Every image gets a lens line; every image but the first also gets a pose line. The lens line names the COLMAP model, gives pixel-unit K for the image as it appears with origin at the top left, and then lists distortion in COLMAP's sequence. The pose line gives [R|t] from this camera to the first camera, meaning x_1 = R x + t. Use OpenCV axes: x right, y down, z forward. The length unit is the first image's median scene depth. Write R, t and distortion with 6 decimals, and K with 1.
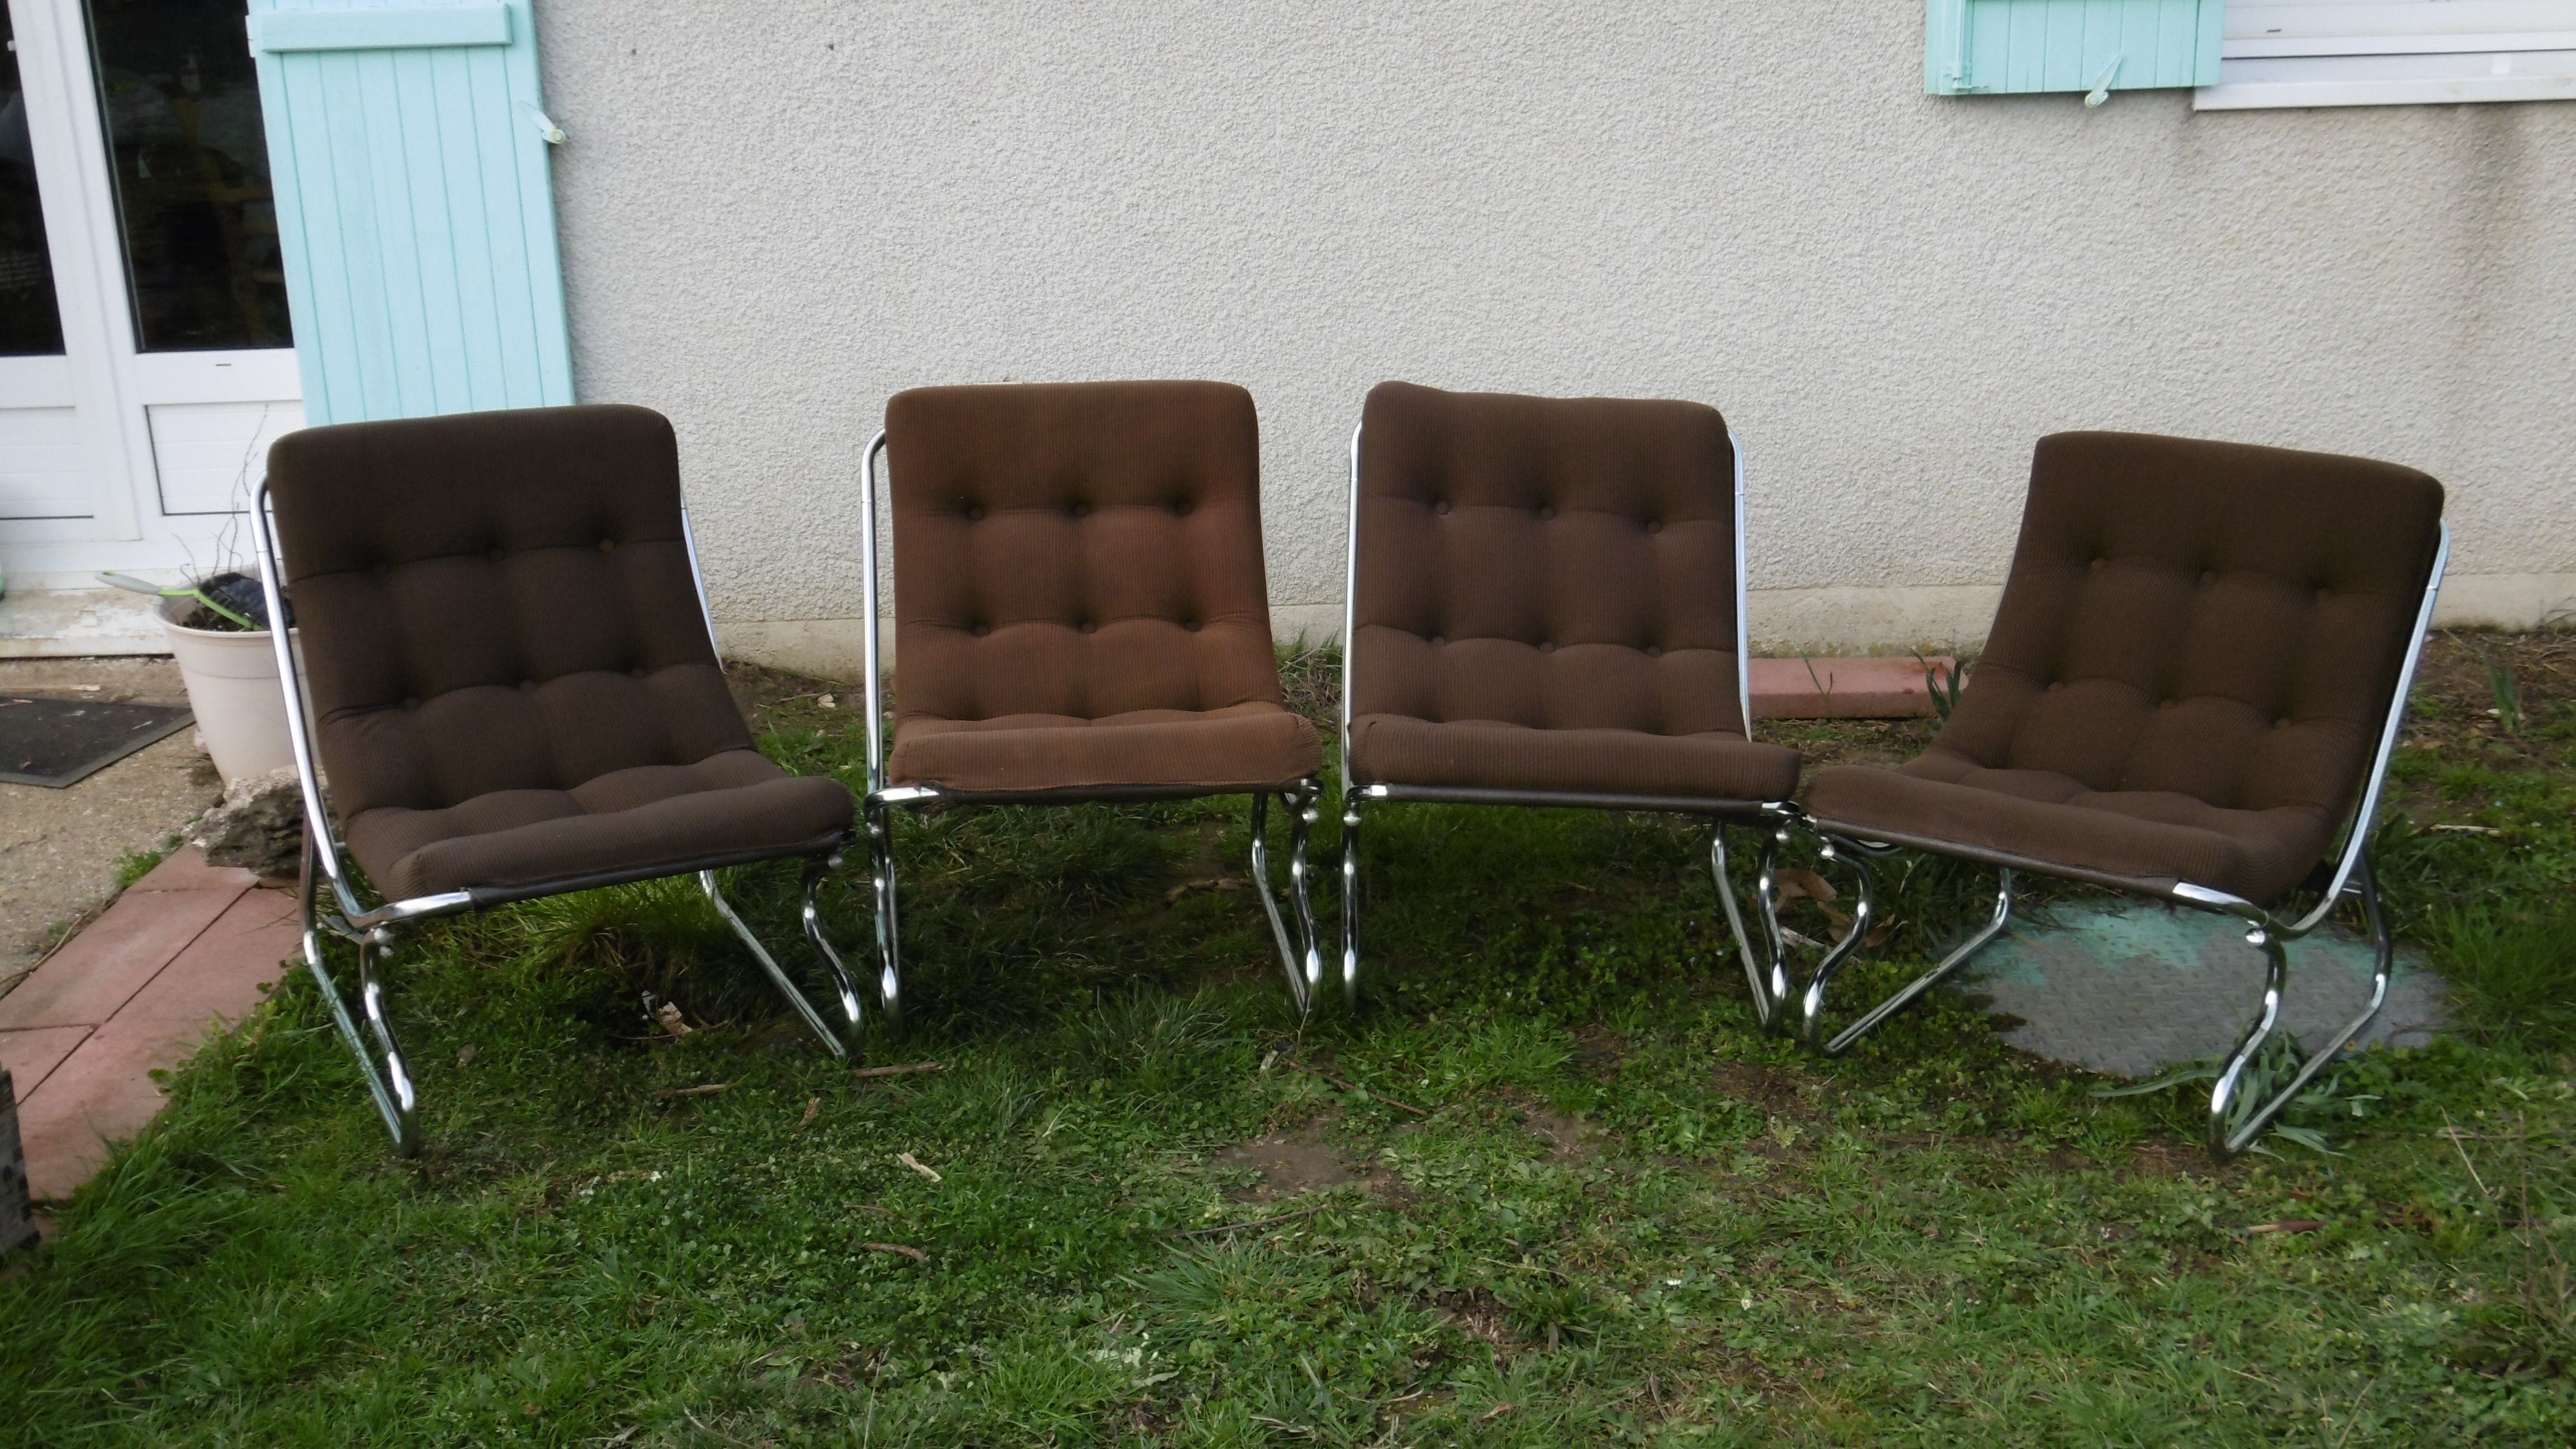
lens RADIAL K [[2706.8, 0, 1289.4], [0, 2706.8, 729.5], [0, 0, 1]] dist [-0.002353, 0.008476]
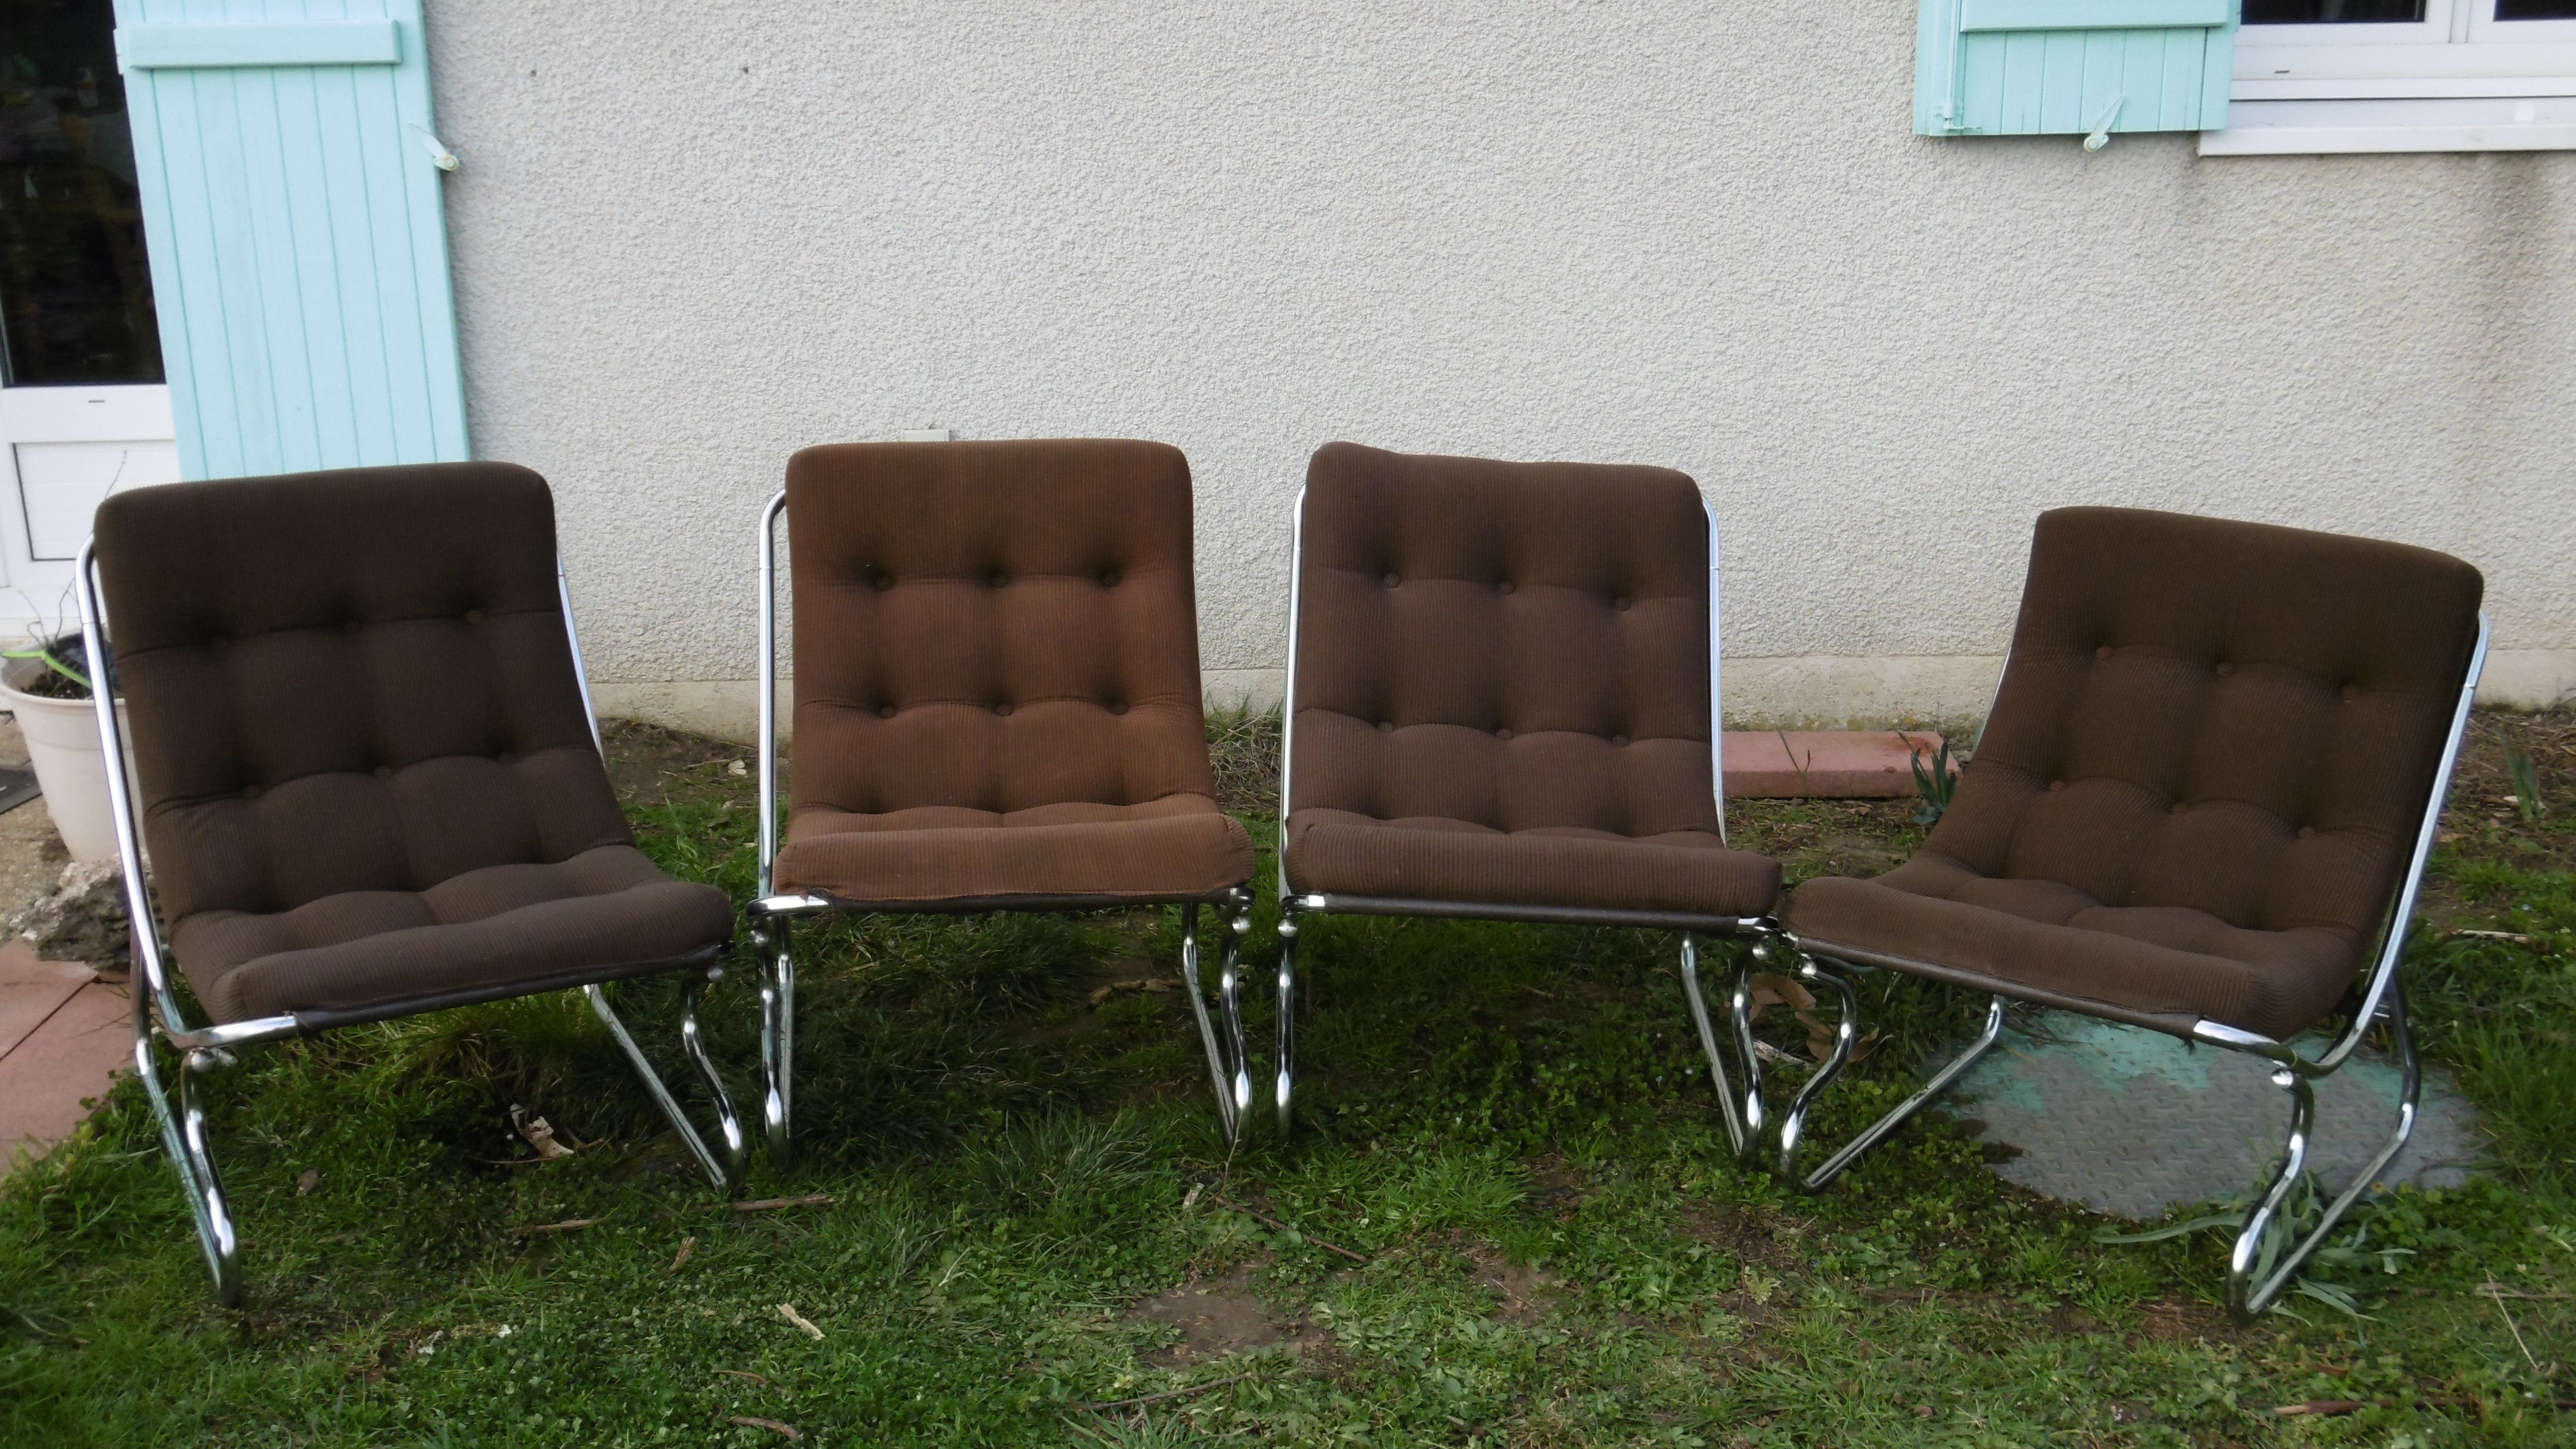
lens RADIAL K [[2710.2, 0, 1286.7], [0, 2710.2, 745.3], [0, 0, 1]] dist [-0.006239, 0.000399]
pose [[0.999885, 0.009045, 0.012140, 0.010404], [-0.009023, 0.999958, -0.001880, -0.025026], [-0.012157, 0.001770, 0.999925, 0.083034]]
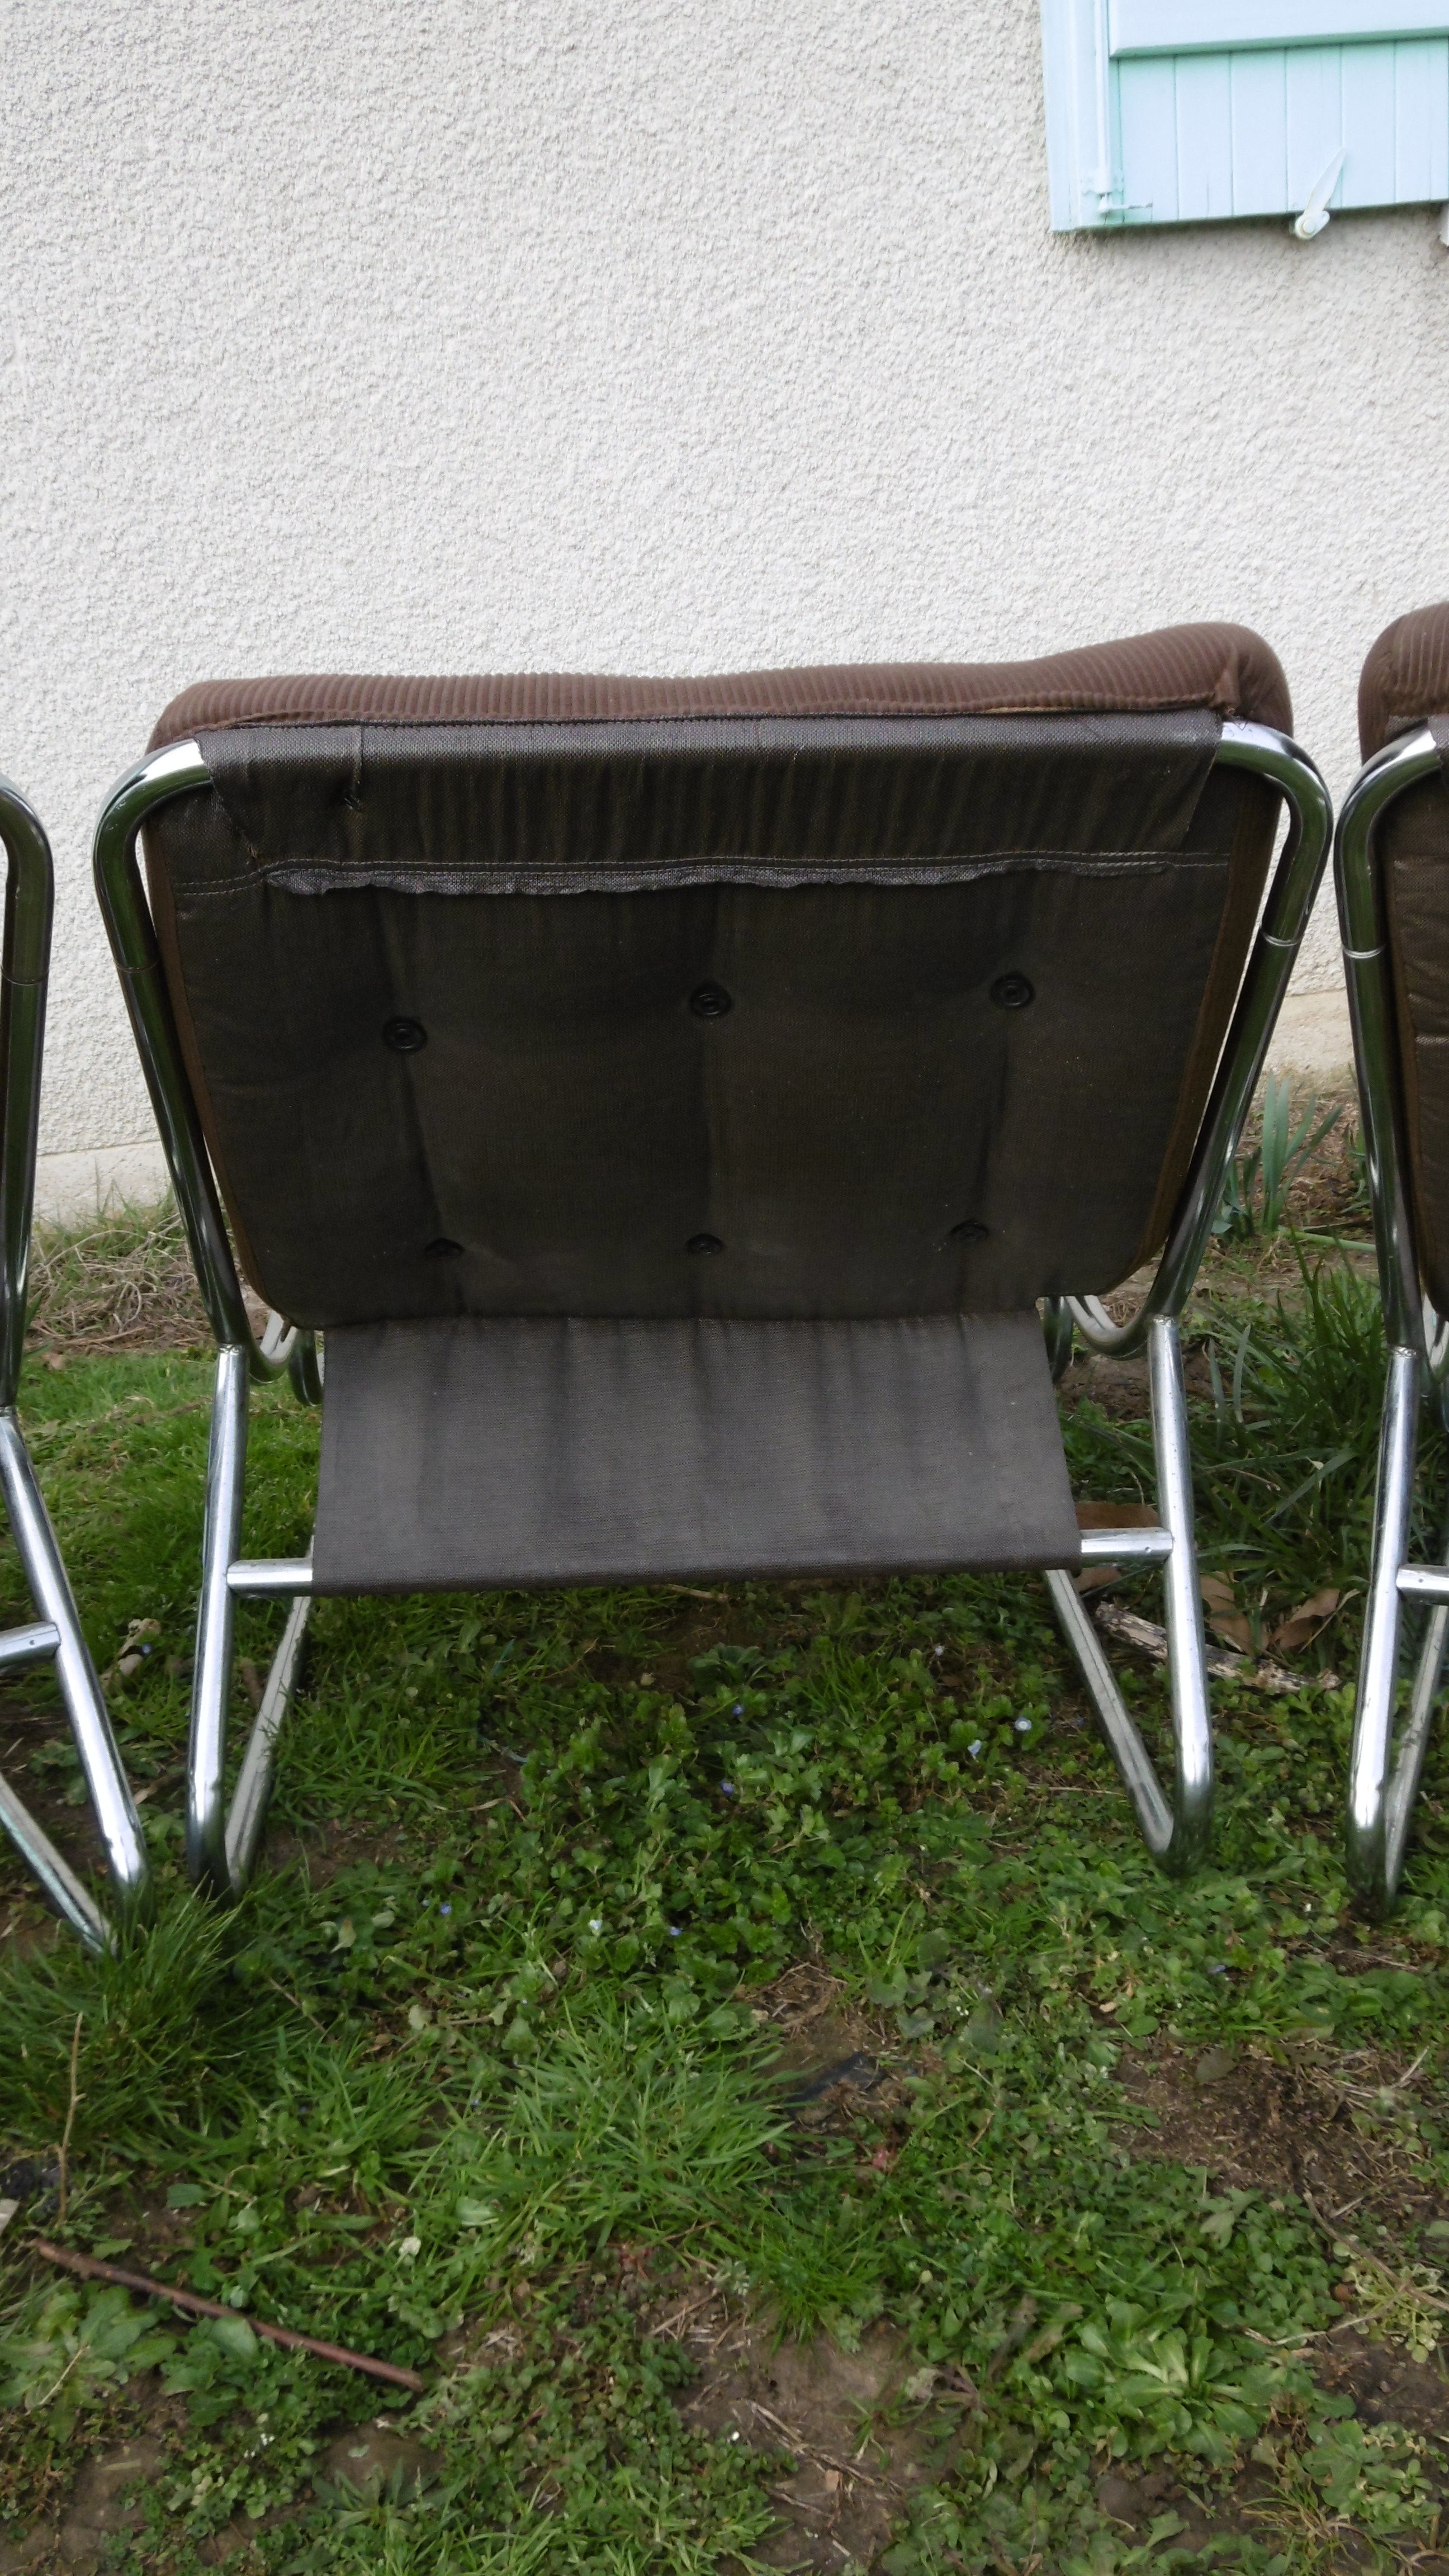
lens RADIAL K [[2350.6, 0, 716.4], [0, 2350.6, 1297.3], [0, 0, 1]] dist [-0.005522, 0.004790]
pose [[0.979414, -0.112931, 0.167319, 0.047468], [0.113594, 0.993511, 0.005630, 0.001972], [-0.166869, 0.013492, 0.985887, 0.609559]]
